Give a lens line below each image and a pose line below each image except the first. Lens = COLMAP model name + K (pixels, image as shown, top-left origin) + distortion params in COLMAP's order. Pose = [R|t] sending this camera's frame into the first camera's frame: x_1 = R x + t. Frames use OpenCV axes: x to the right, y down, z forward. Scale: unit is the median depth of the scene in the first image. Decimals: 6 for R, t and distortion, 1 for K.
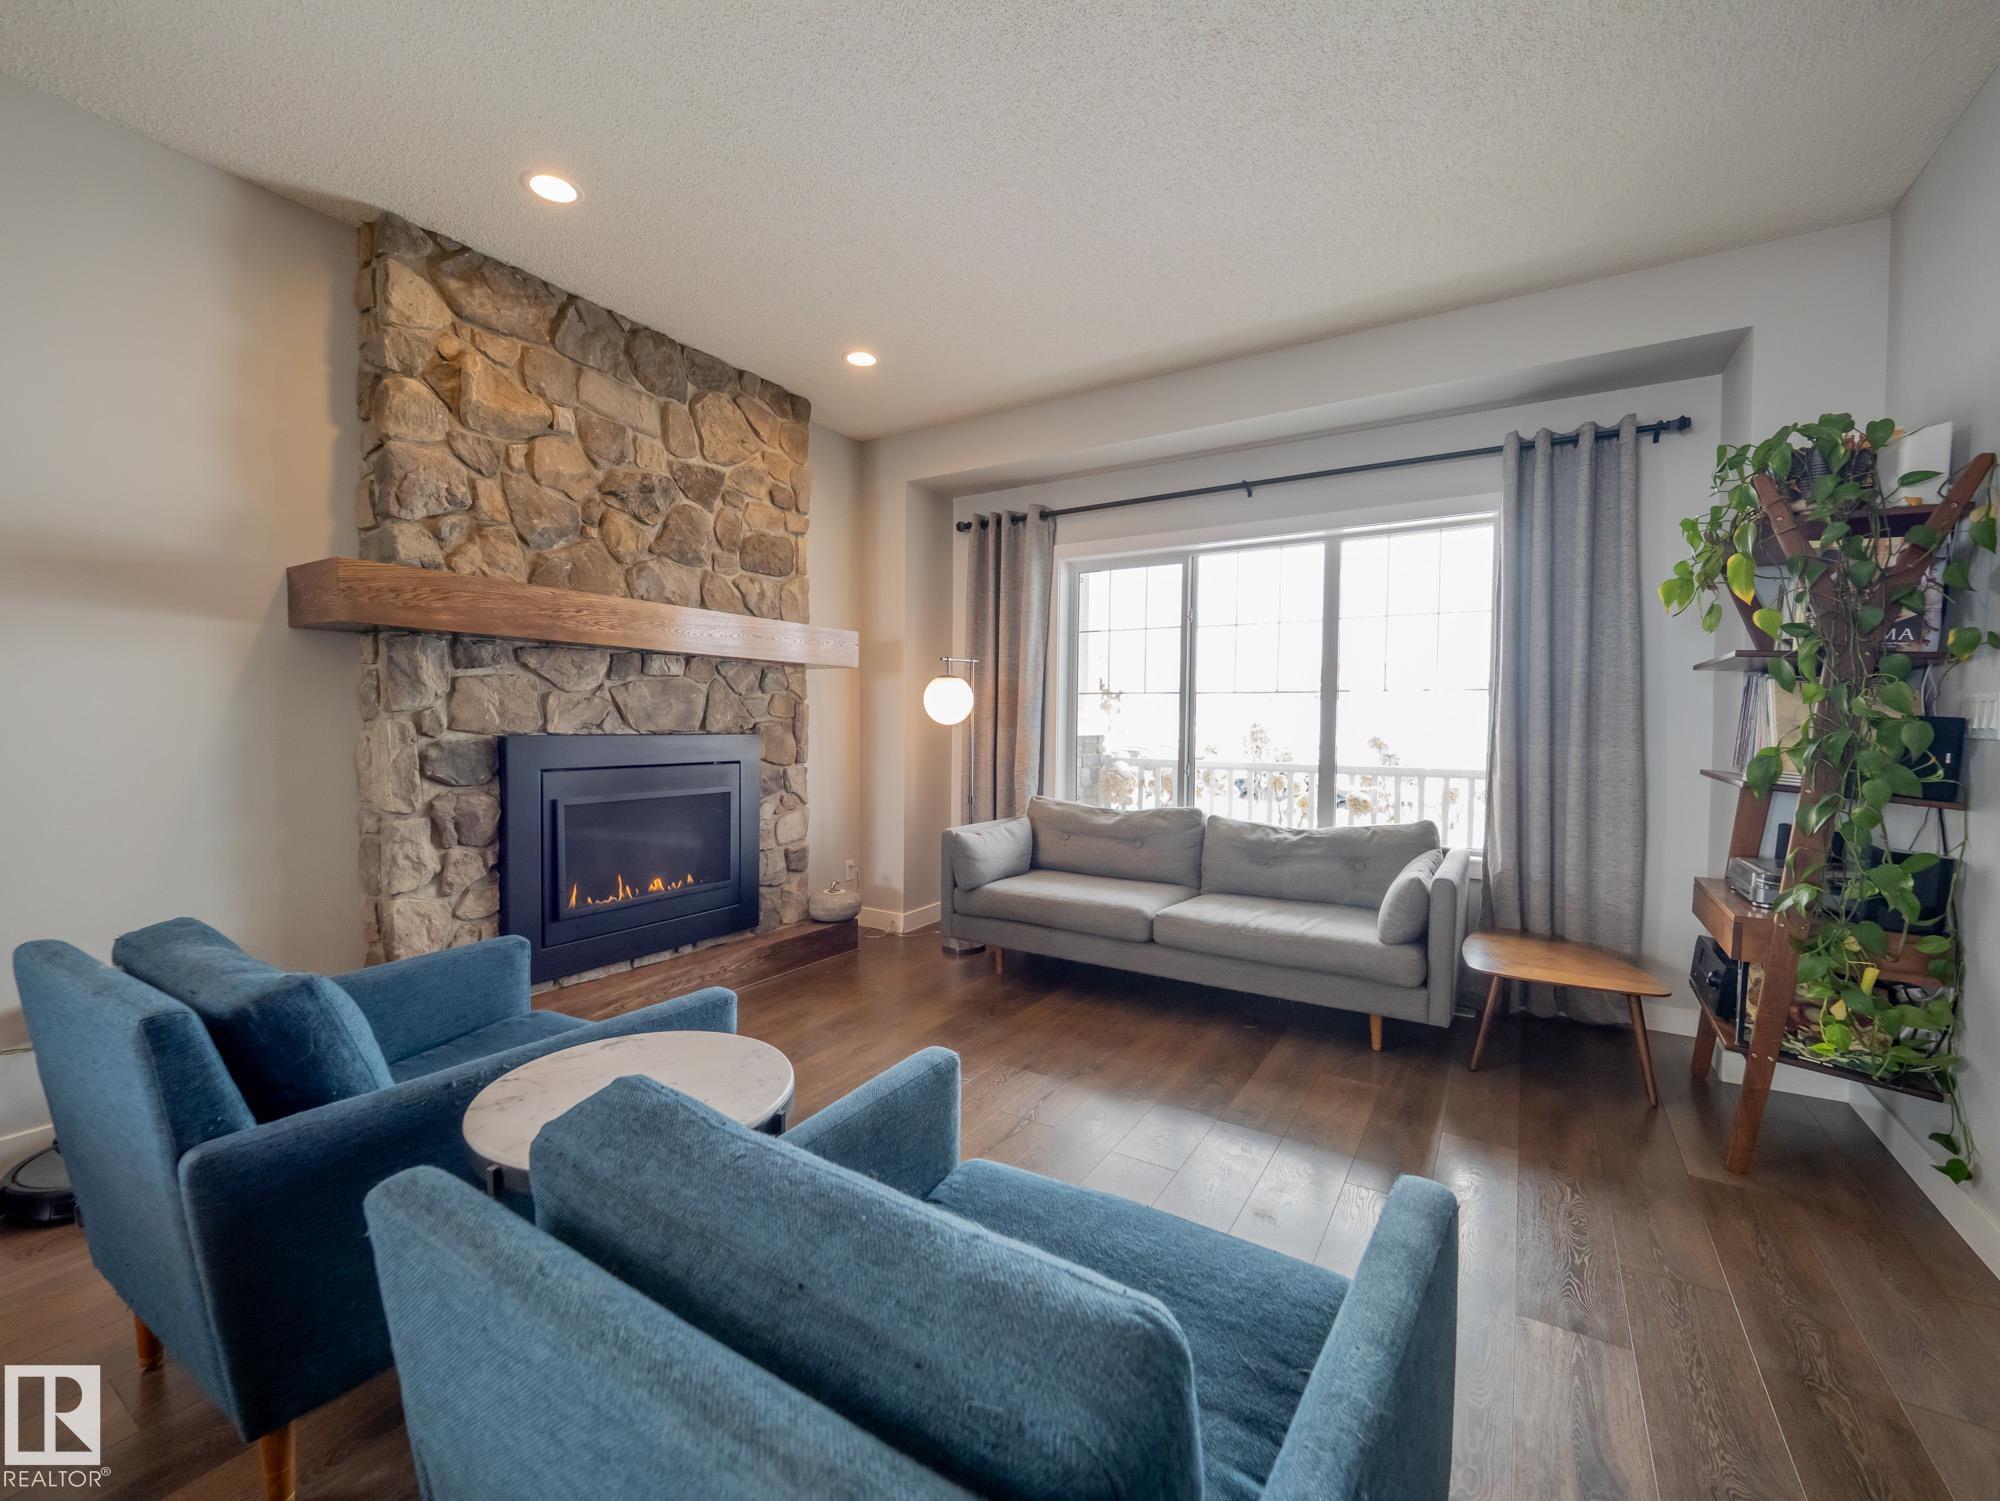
lens RADIAL K [[828.5, 0, 1003.3], [0, 828.5, 747.9], [0, 0, 1]] dist [0.001118, -0.011123]
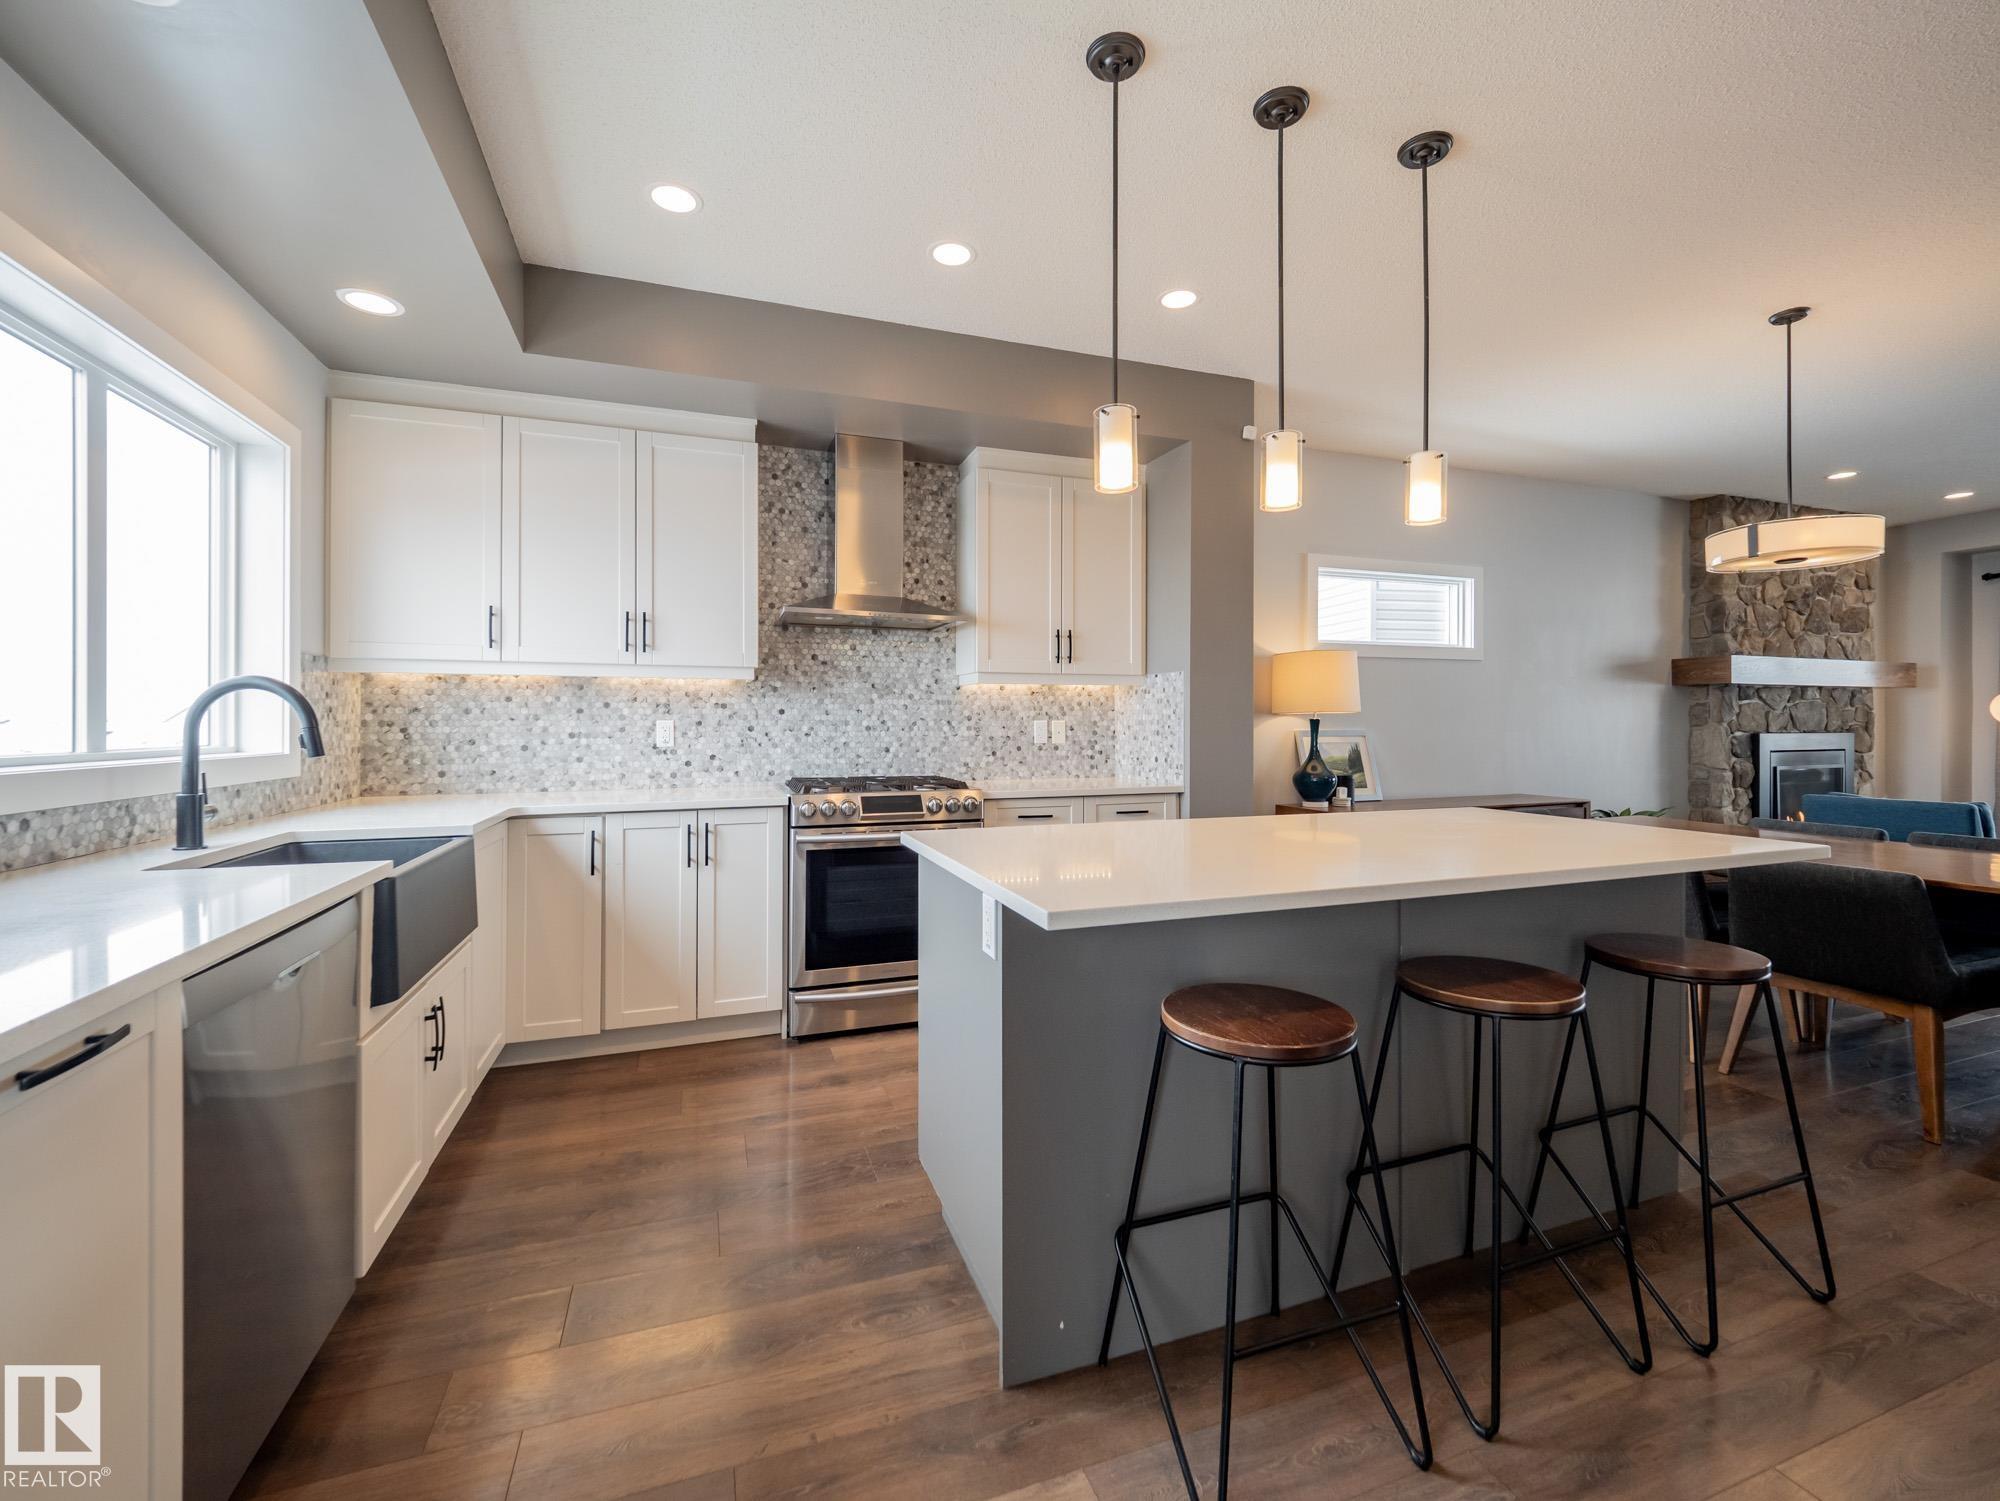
lens RADIAL K [[835.0, 0, 999.6], [0, 835.0, 726.8], [0, 0, 1]] dist [0.001440, -0.011294]
pose [[0.778785, -0.010620, -0.627201, -0.694055], [-0.008597, 0.999582, -0.027600, 0.036450], [0.627232, 0.026887, 0.778368, -1.532699]]
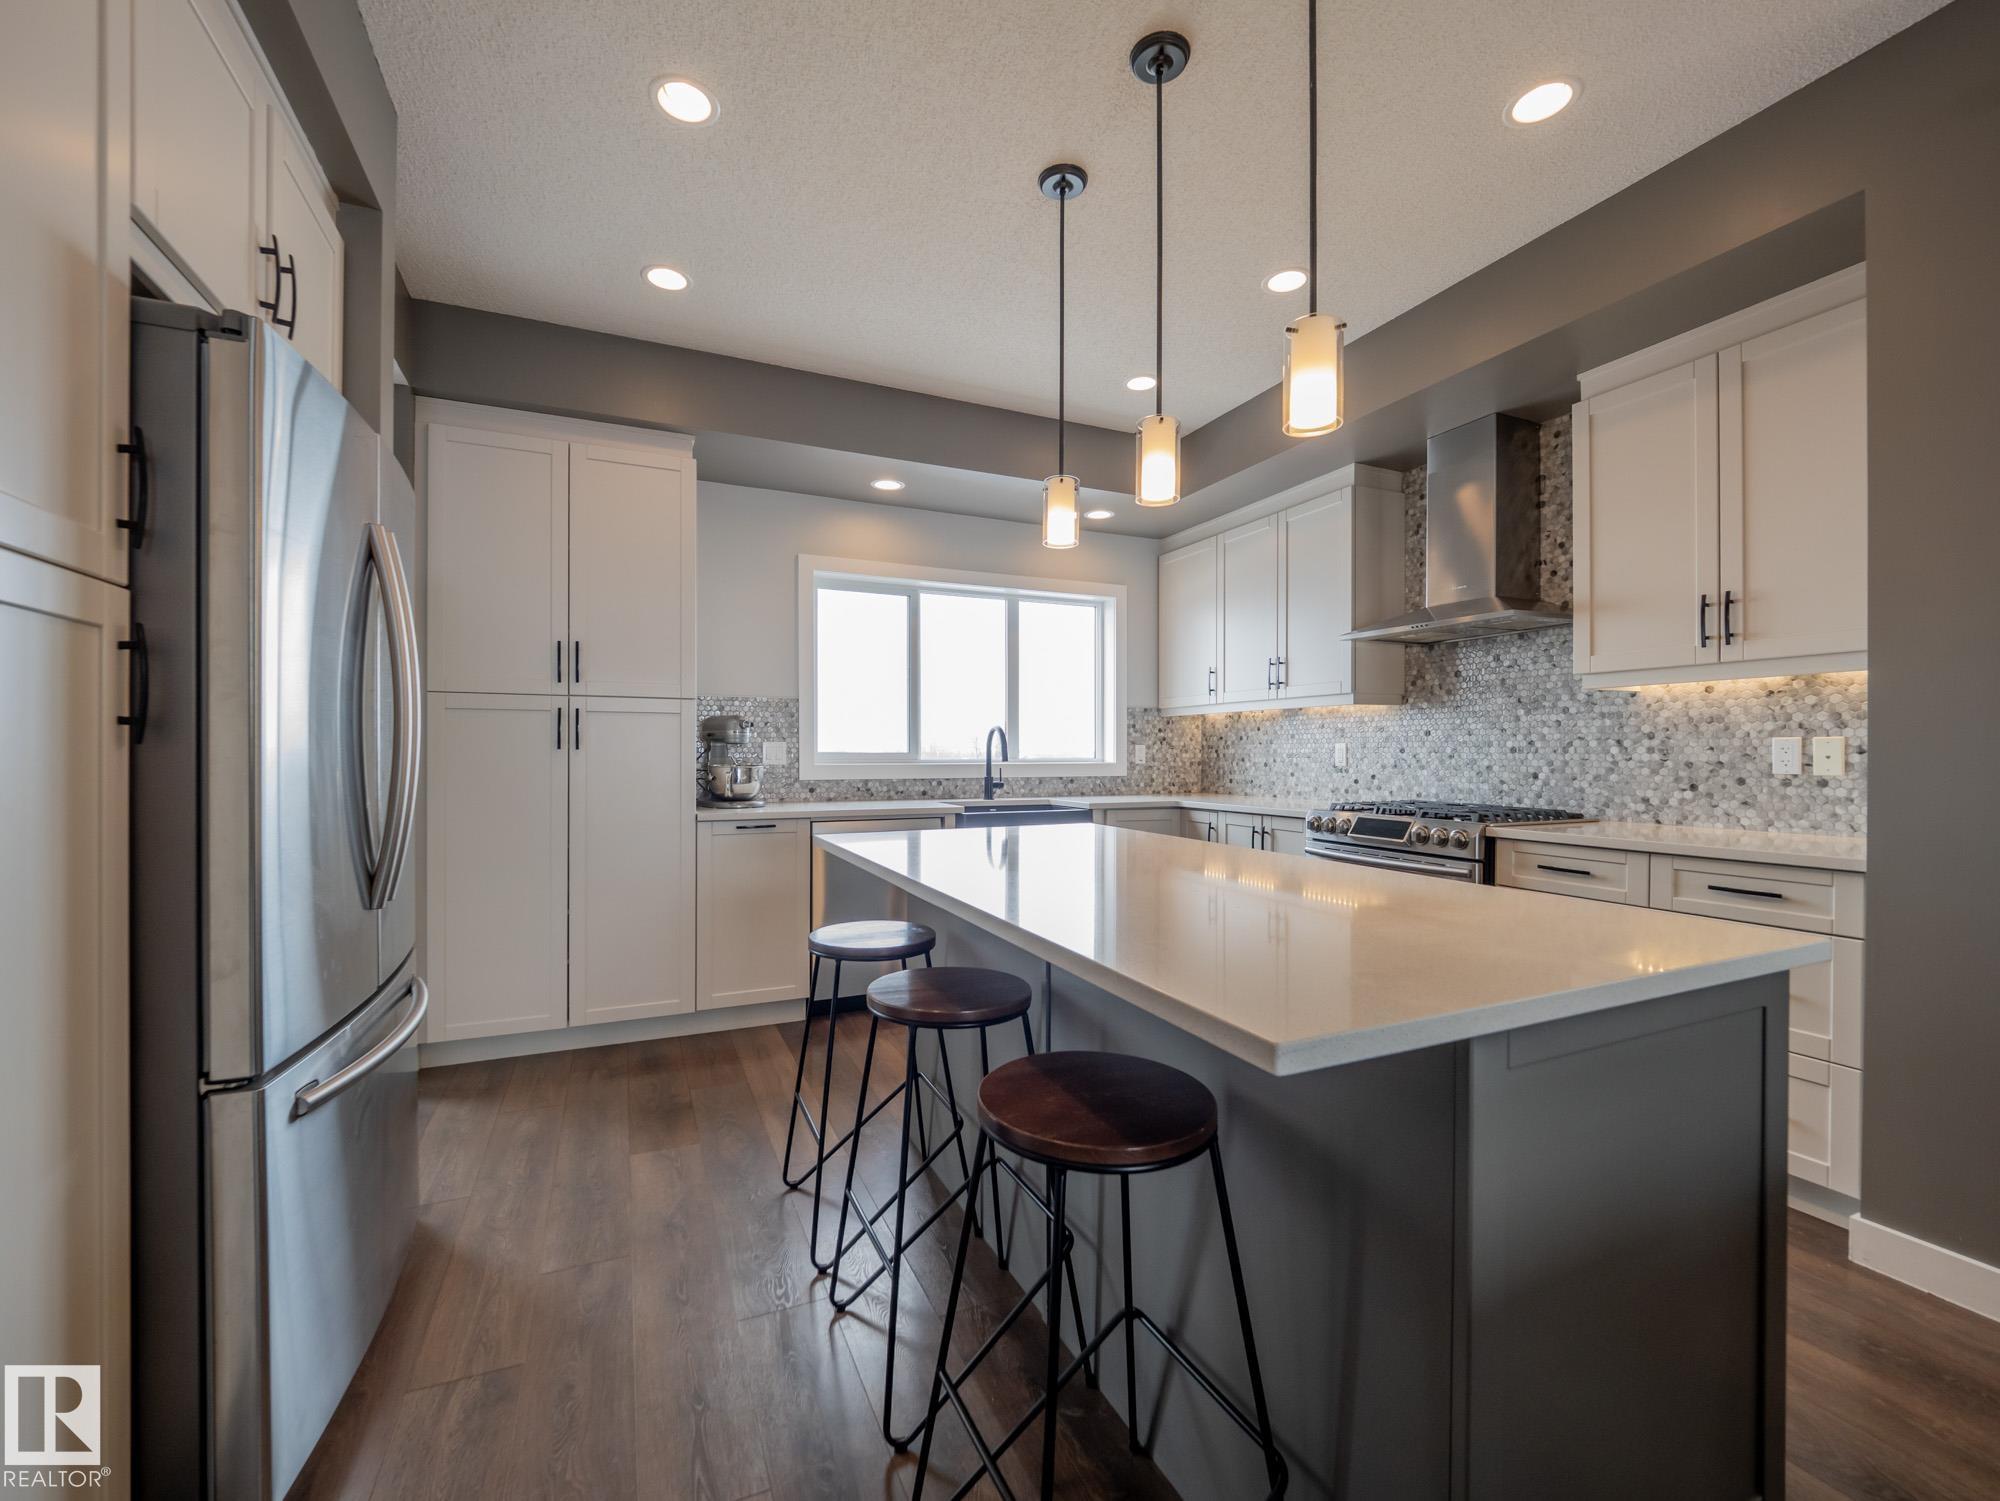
lens RADIAL K [[831.0, 0, 998.1], [0, 831.0, 755.7], [0, 0, 1]] dist [0.020692, -0.030583]
pose [[-0.563136, -0.010161, -0.826302, -0.381929], [-0.033072, 0.999400, 0.010250, 0.024425], [0.825703, 0.033100, -0.563134, -0.649441]]
